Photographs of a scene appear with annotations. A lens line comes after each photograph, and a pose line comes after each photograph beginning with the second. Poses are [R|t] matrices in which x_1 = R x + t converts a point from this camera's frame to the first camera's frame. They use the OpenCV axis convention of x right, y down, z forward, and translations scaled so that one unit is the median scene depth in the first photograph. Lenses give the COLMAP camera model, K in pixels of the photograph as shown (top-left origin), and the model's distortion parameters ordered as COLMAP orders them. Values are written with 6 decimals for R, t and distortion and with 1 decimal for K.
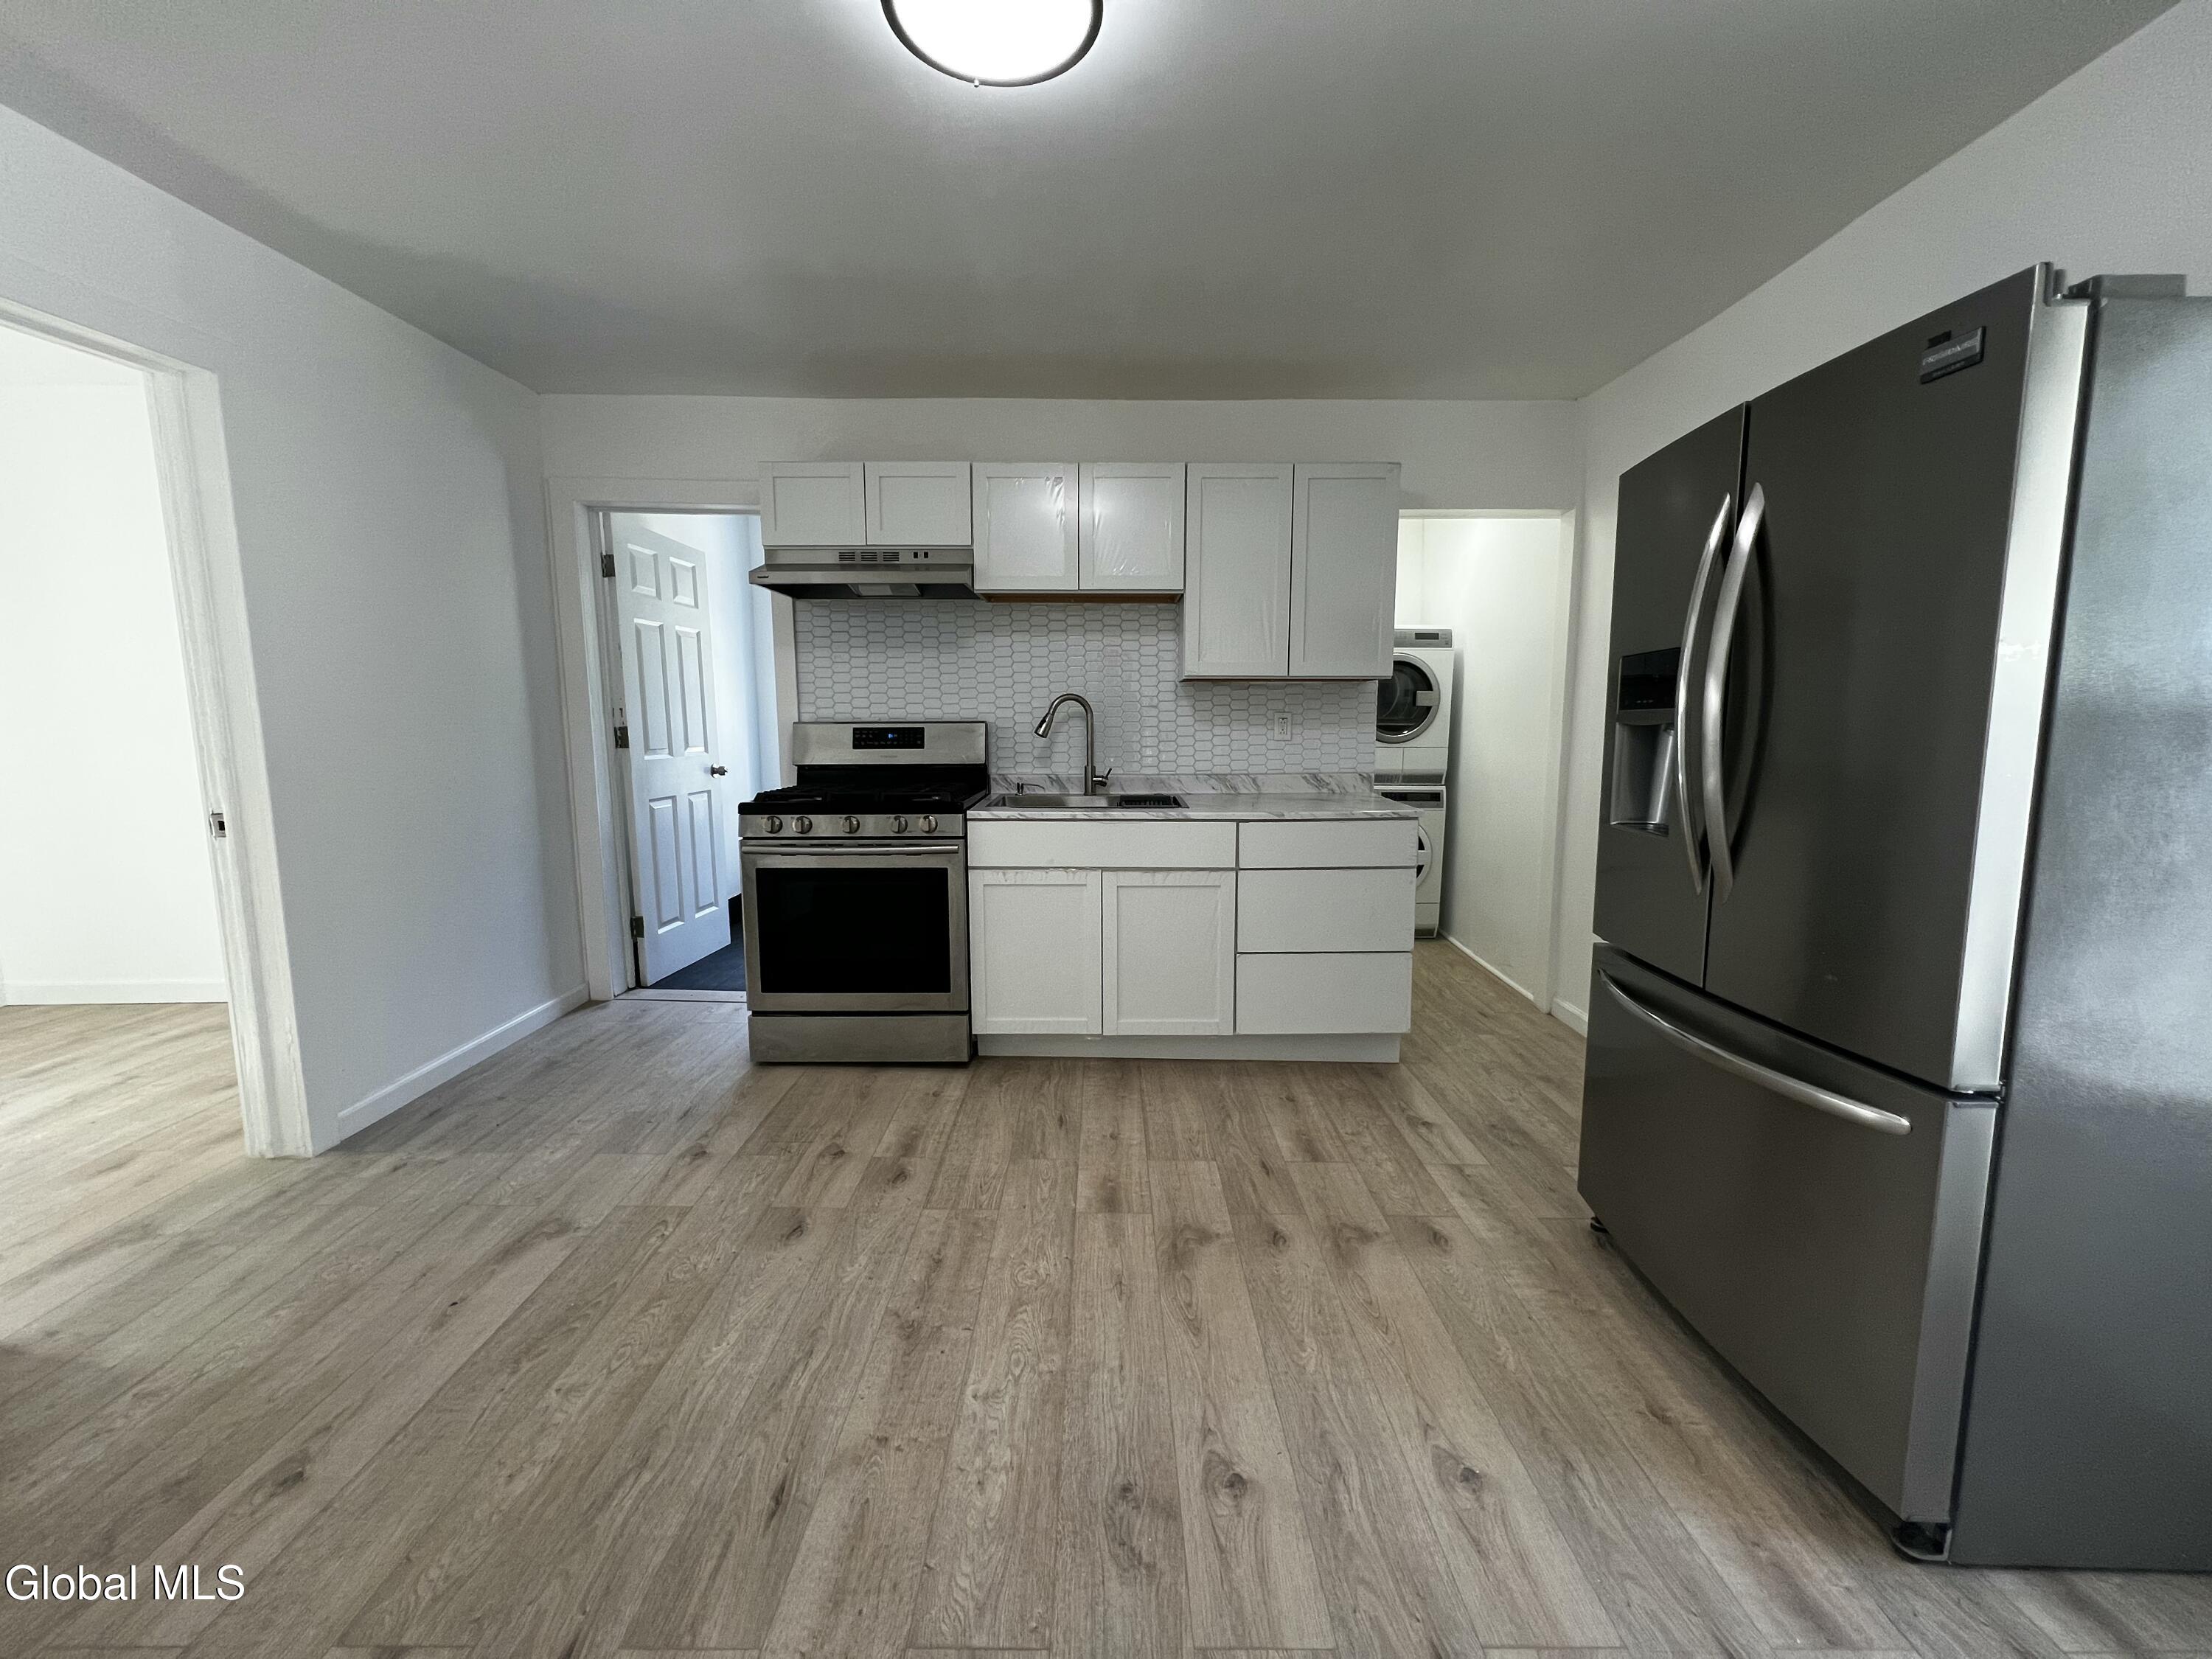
lens RADIAL K [[884.8, 0, 1109.3], [0, 884.8, 828.2], [0, 0, 1]] dist [-0.001092, -0.000176]
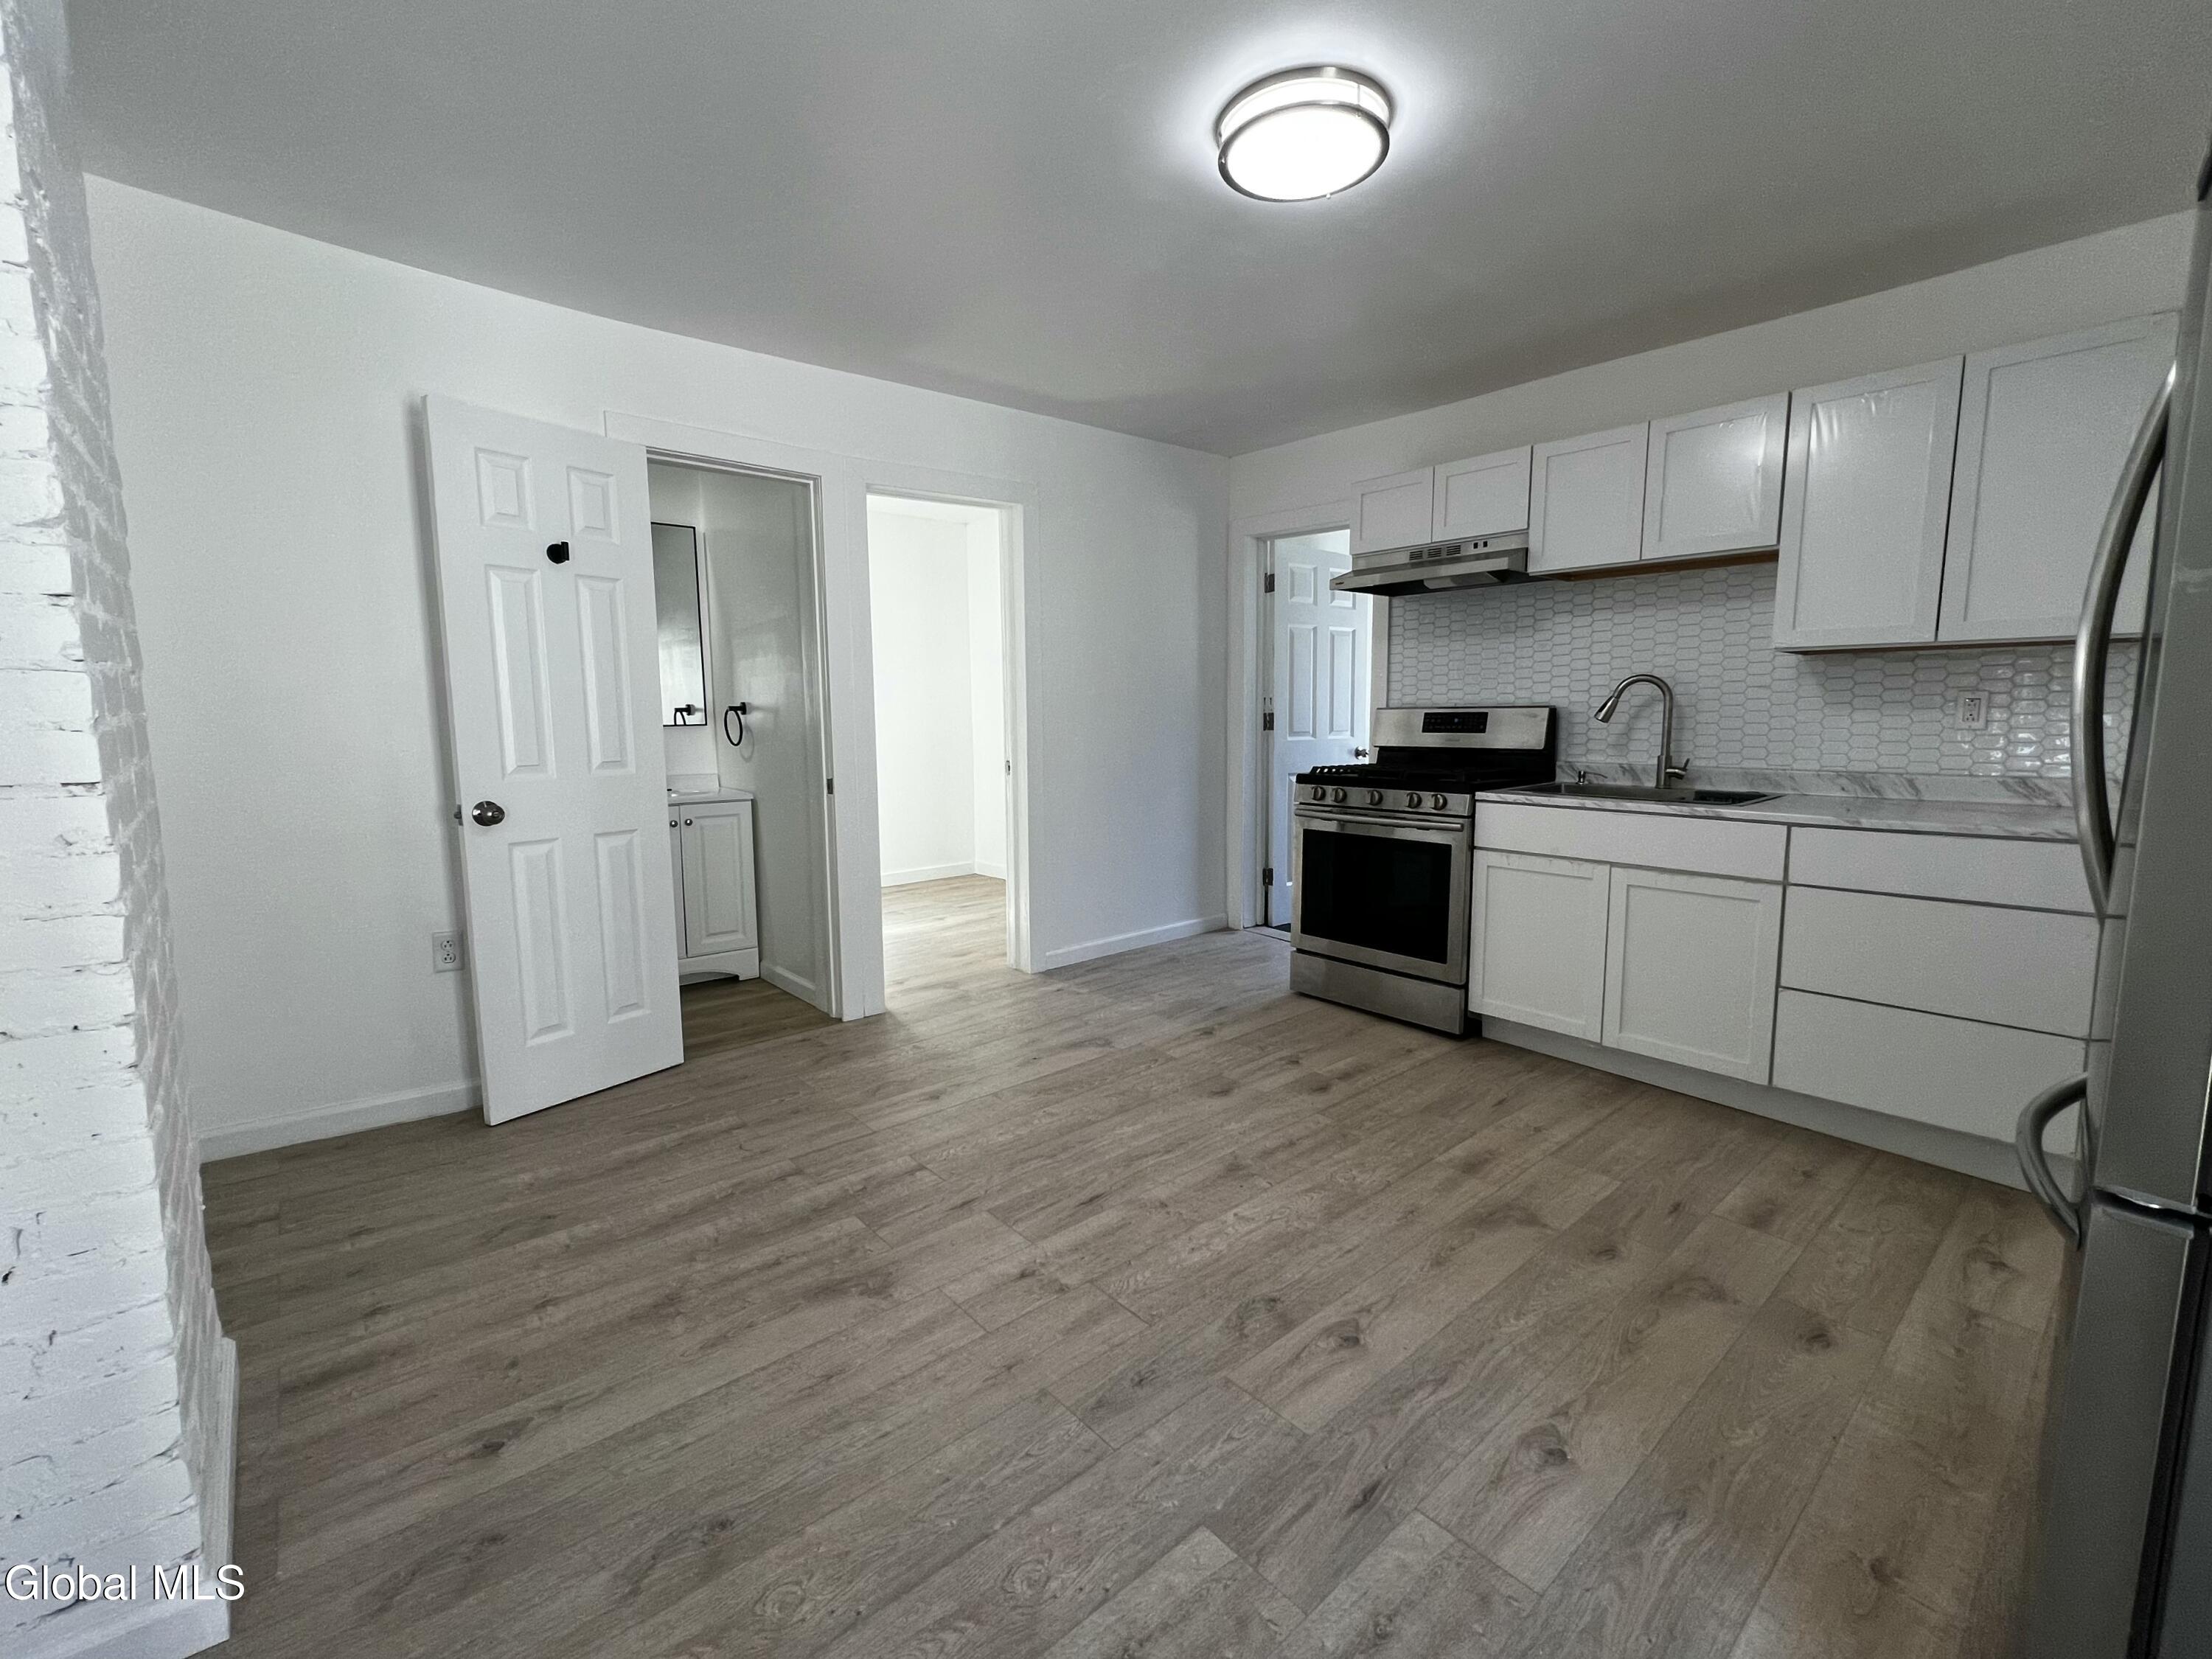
lens RADIAL K [[958.5, 0, 1104.9], [0, 958.5, 826.5], [0, 0, 1]] dist [0.002308, -0.000532]
pose [[0.652789, 0.087973, -0.752414, 0.425858], [-0.091559, 0.995115, 0.036914, 0.020328], [0.751986, 0.044793, 0.657655, -0.061468]]
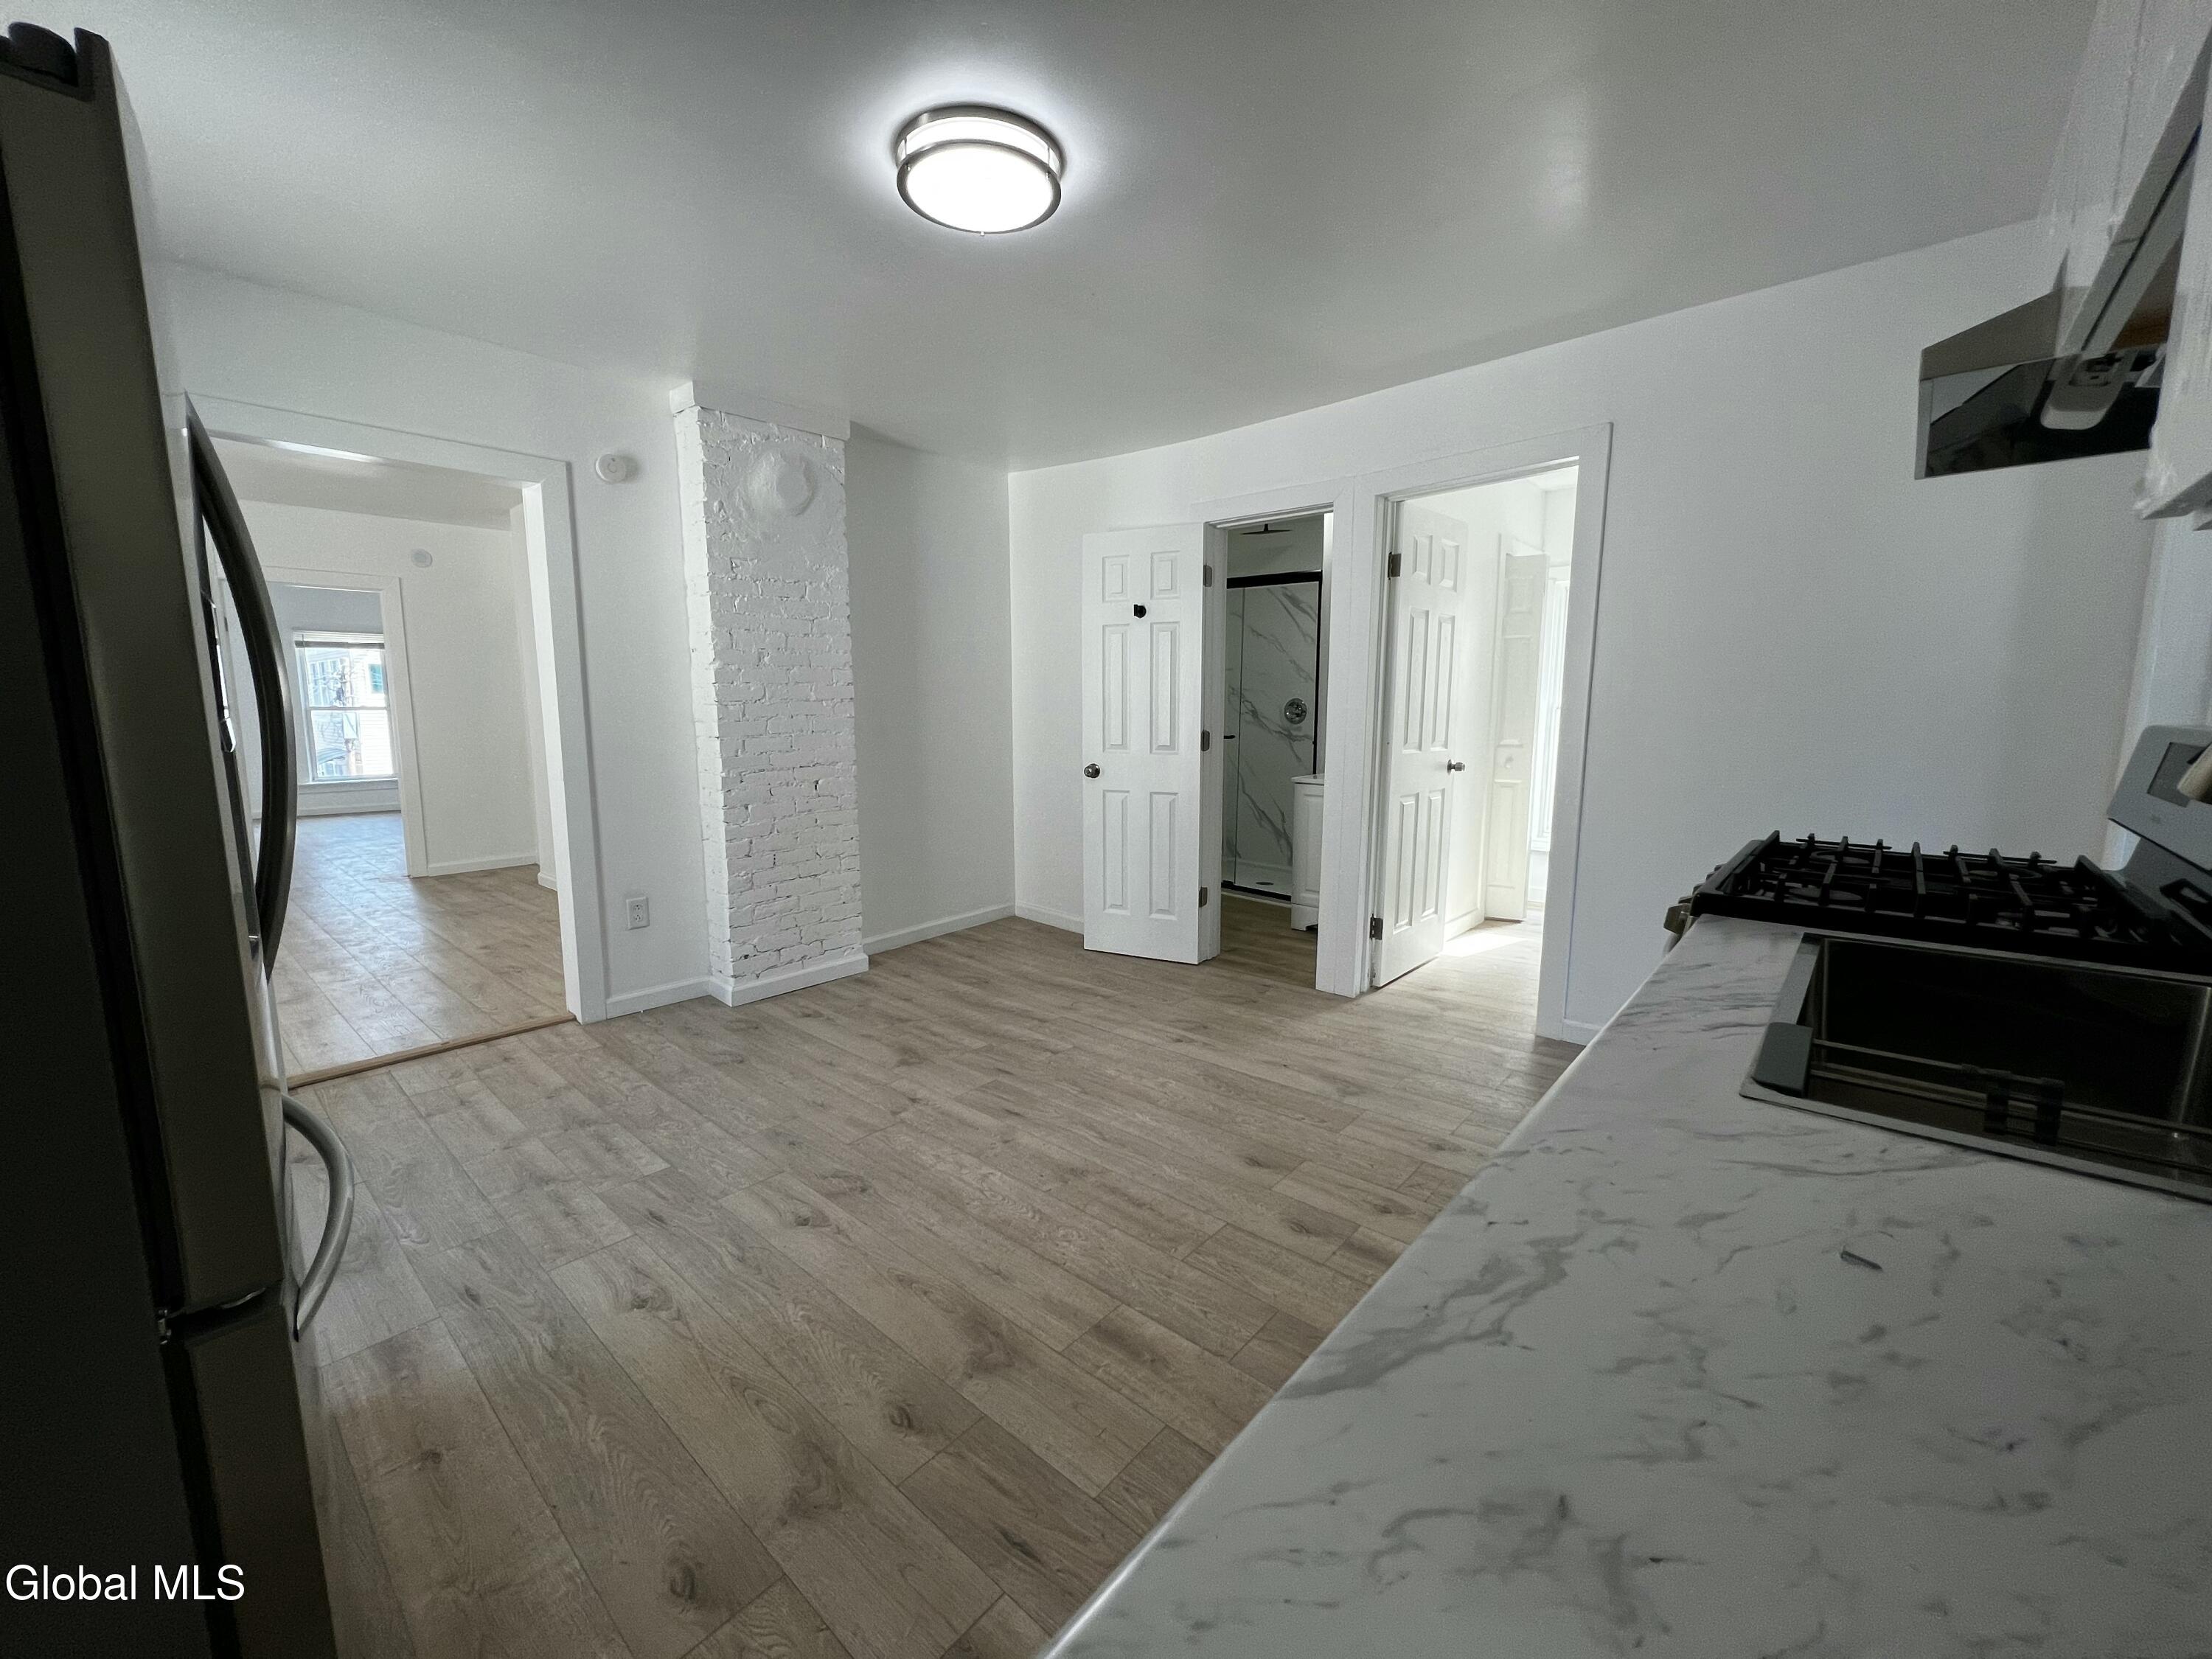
lens RADIAL K [[884.8, 0, 1096.1], [0, 884.8, 831.9], [0, 0, 1]] dist [-0.001092, -0.000176]
pose [[-0.669634, 0.111285, -0.734307, 0.431381], [-0.089160, 0.969514, 0.228237, -0.150029], [0.737320, 0.218306, -0.639297, 1.118718]]
